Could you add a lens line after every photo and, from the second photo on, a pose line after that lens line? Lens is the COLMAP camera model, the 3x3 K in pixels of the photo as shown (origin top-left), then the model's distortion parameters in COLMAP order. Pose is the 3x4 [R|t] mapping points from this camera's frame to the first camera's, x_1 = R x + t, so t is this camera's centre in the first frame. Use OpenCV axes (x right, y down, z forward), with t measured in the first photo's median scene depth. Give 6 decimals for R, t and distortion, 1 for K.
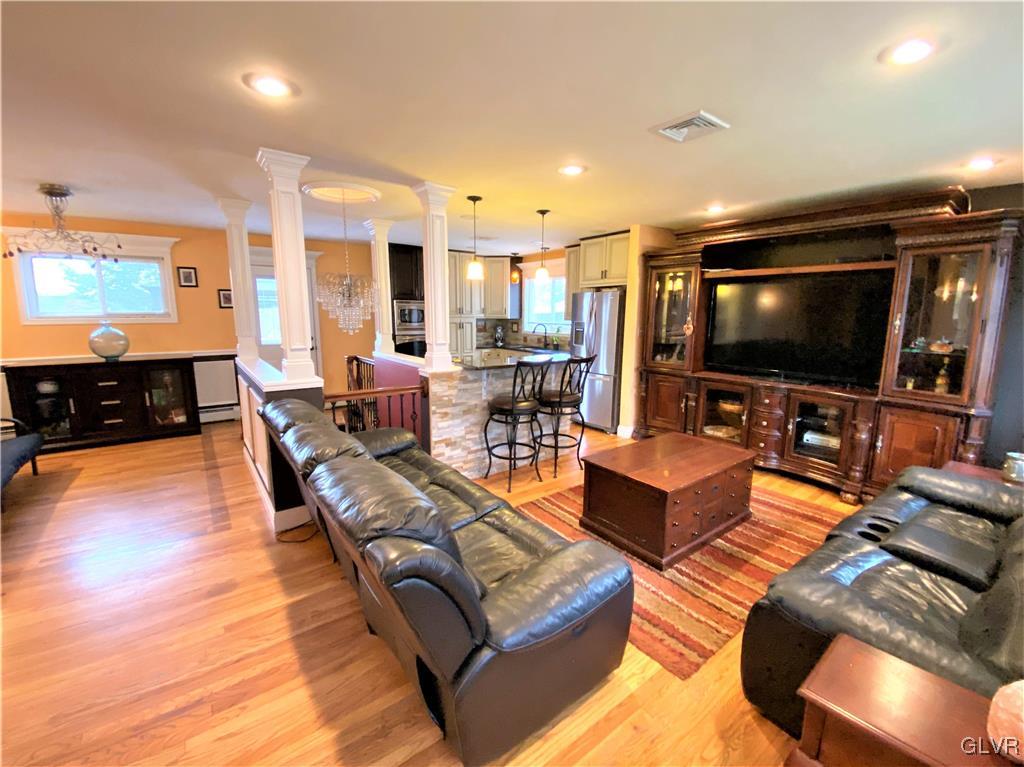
lens RADIAL K [[414.8, 0, 512.0], [0, 414.8, 383.5], [0, 0, 1]] dist [0.034219, -0.039633]
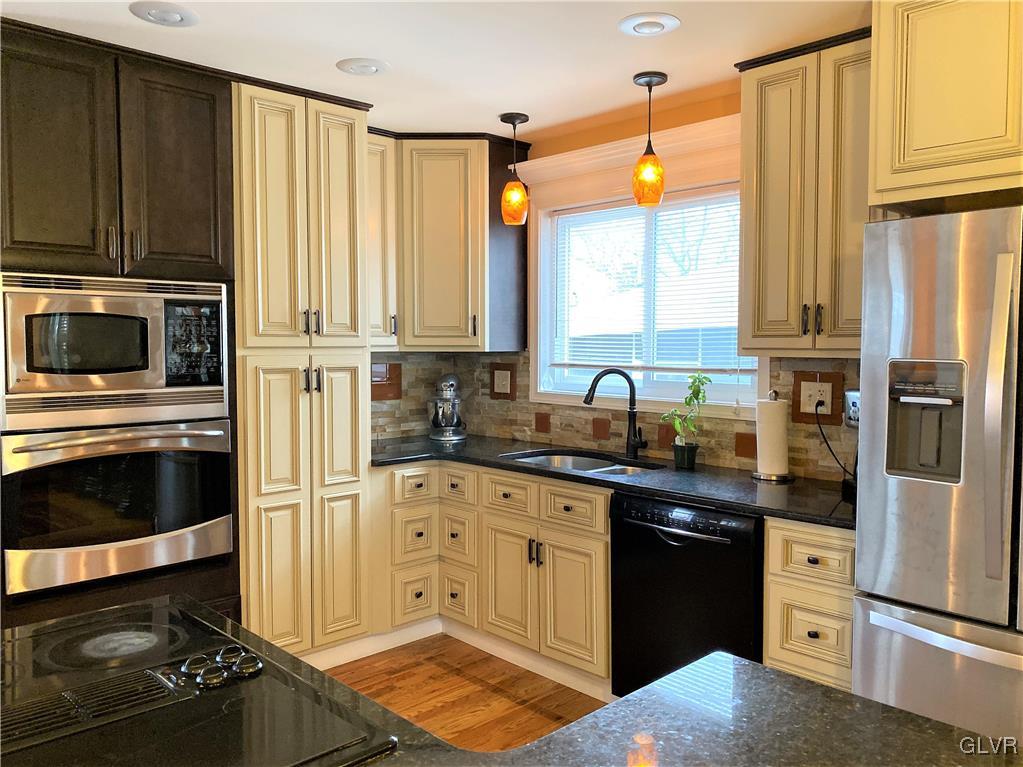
lens RADIAL K [[808.0, 0, 511.5], [0, 808.0, 383.5], [0, 0, 1]] dist [0.046192, -0.088578]
pose [[0.993414, -0.013845, 0.113744, -0.054382], [0.027121, 0.992877, -0.116017, -0.071611], [-0.111328, 0.118338, 0.986713, 0.464488]]
